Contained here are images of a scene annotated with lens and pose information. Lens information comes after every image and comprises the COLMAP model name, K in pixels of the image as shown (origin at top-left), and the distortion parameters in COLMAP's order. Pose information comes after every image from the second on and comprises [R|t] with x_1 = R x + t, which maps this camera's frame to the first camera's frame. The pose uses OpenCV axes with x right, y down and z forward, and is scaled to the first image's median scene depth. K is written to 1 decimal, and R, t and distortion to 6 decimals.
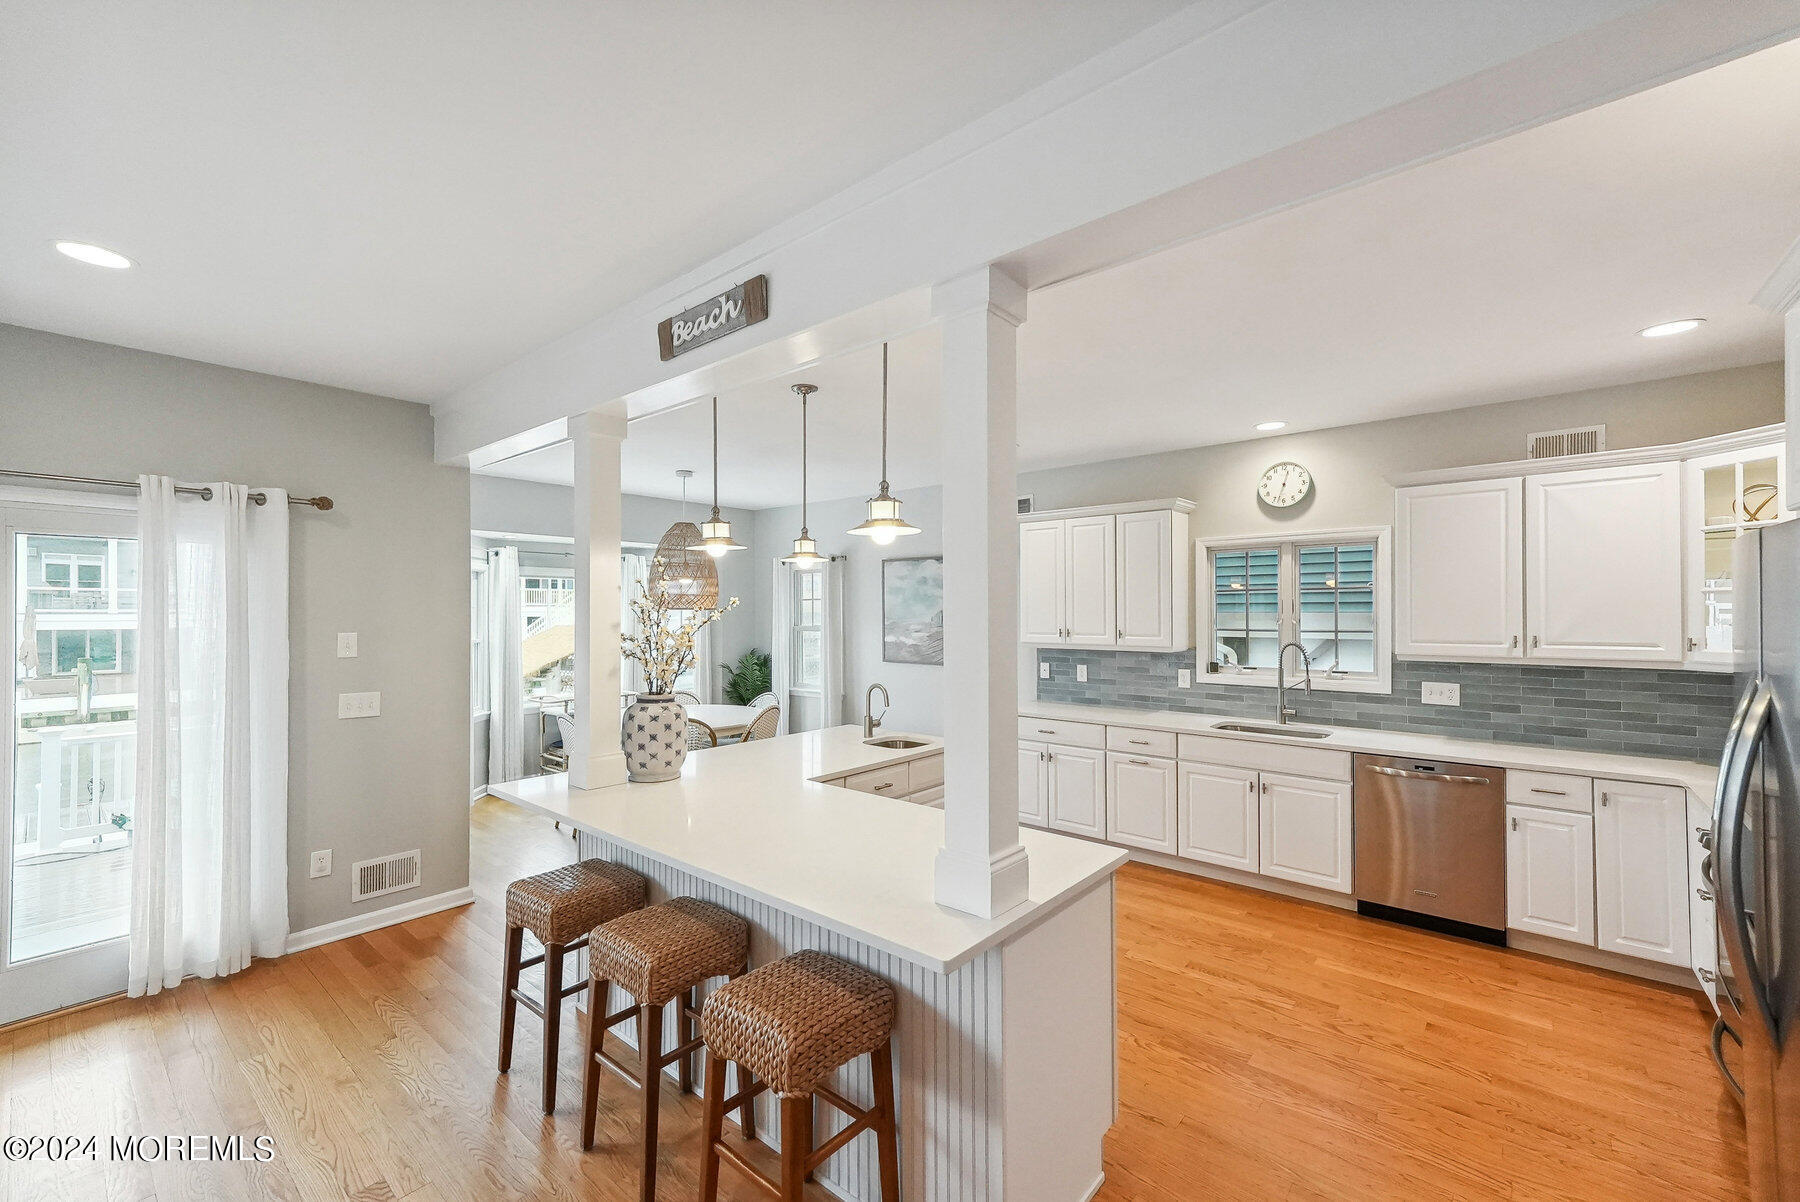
lens RADIAL K [[731.3, 0, 904.6], [0, 731.3, 613.7], [0, 0, 1]] dist [0.010242, -0.000214]
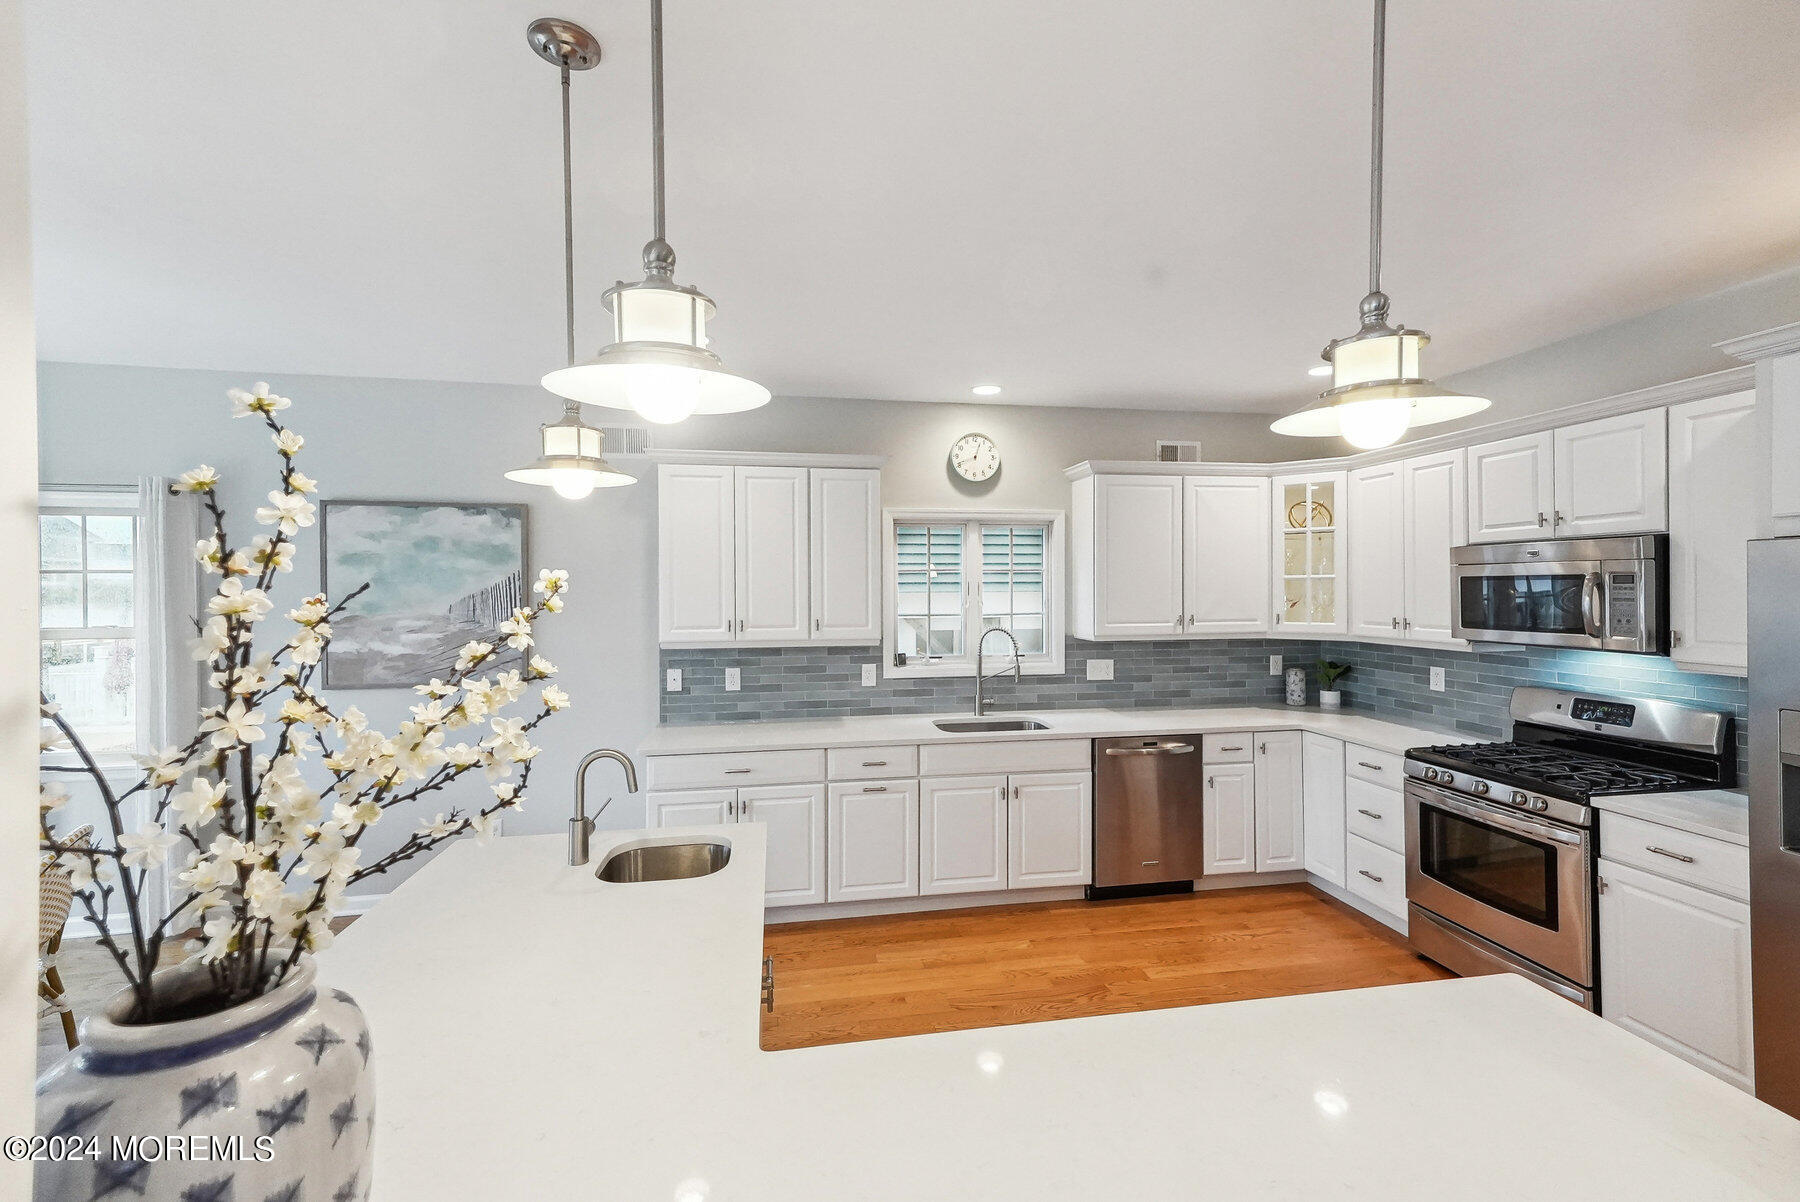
lens RADIAL K [[738.4, 0, 896.6], [0, 738.4, 591.5], [0, 0, 1]] dist [0.017075, -0.000011]
pose [[0.641037, -0.003330, 0.767503, -0.264354], [0.005012, 0.999987, 0.000152, -0.007023], [-0.767494, 0.003749, 0.641045, 0.477840]]
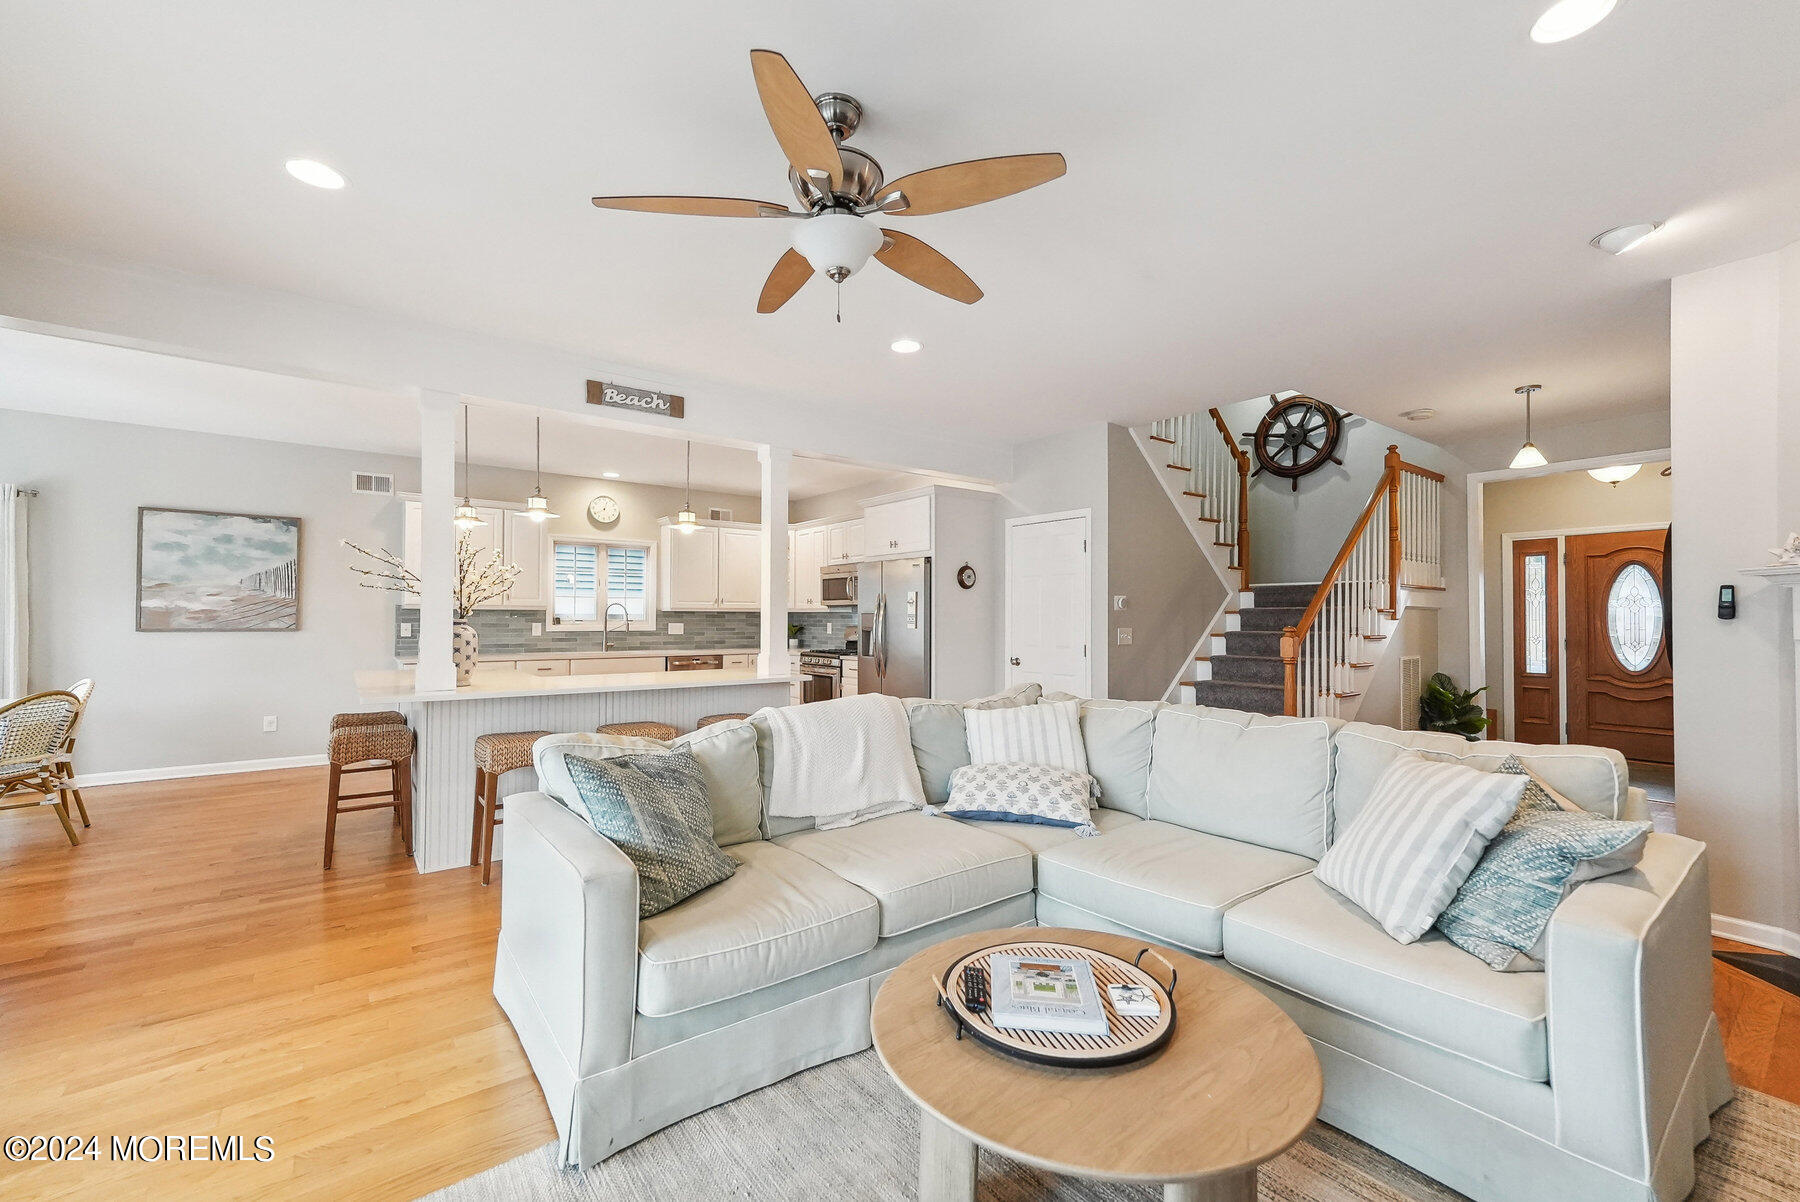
lens RADIAL K [[744.7, 0, 908.1], [0, 744.7, 609.1], [0, 0, 1]] dist [0.012723, -0.000757]
pose [[0.202189, 0.015856, 0.979218, -1.000057], [-0.001682, 0.999873, -0.015843, 0.077380], [-0.979345, 0.001556, 0.202190, -0.018561]]
